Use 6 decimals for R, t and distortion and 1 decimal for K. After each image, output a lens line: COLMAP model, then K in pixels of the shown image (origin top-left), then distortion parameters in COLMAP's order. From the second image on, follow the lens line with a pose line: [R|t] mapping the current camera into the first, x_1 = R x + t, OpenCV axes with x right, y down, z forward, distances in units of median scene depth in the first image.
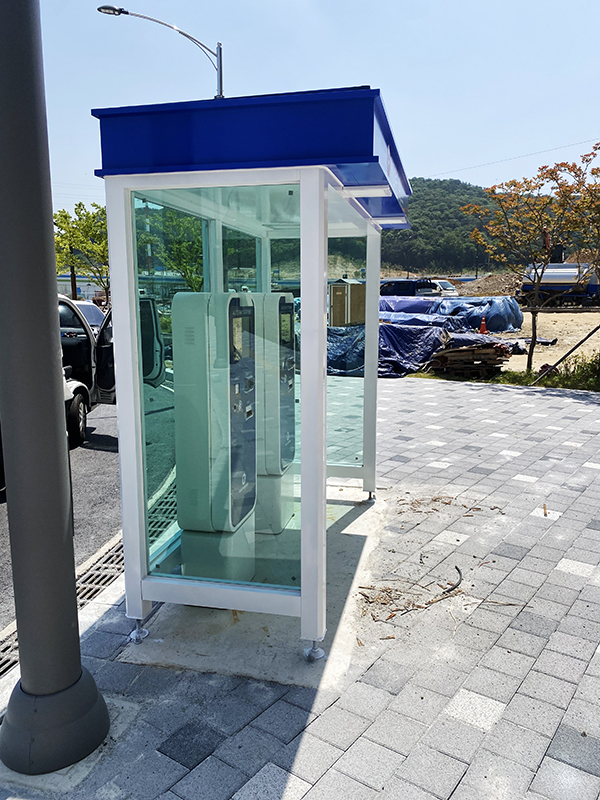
lens RADIAL K [[607.7, 0, 313.2], [0, 607.7, 395.8], [0, 0, 1]] dist [0.085018, -0.092963]
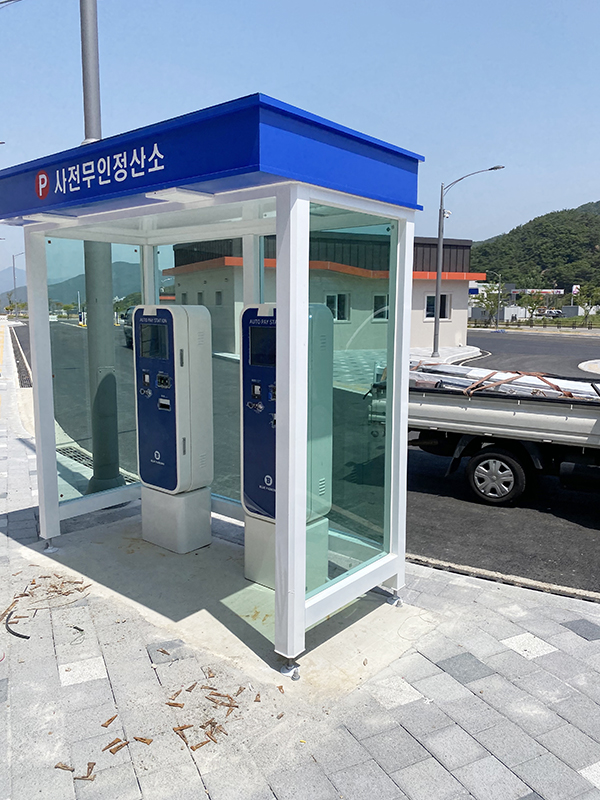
lens RADIAL K [[613.1, 0, 304.3], [0, 613.1, 390.6], [0, 0, 1]] dist [0.042355, -0.047789]
pose [[-0.469354, 0.117402, -0.875170, 0.591369], [-0.142385, 0.968089, 0.206228, -0.208827], [0.871455, 0.221405, -0.437661, 1.280955]]
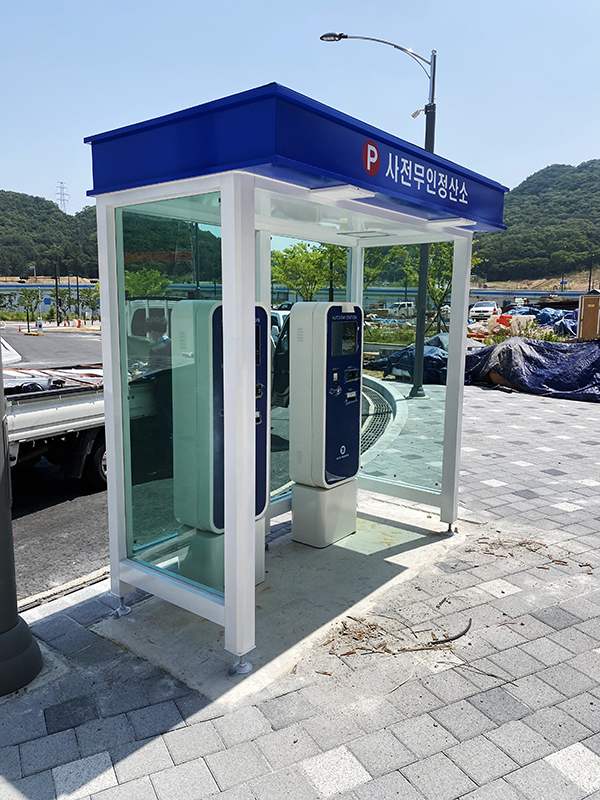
lens RADIAL K [[611.5, 0, 312.2], [0, 611.5, 403.4], [0, 0, 1]] dist [0.078432, -0.093309]
pose [[0.903103, 0.075848, -0.422672, 0.299394], [-0.079735, 0.996780, 0.008505, -0.011376], [0.421956, 0.026020, 0.906243, 0.087669]]
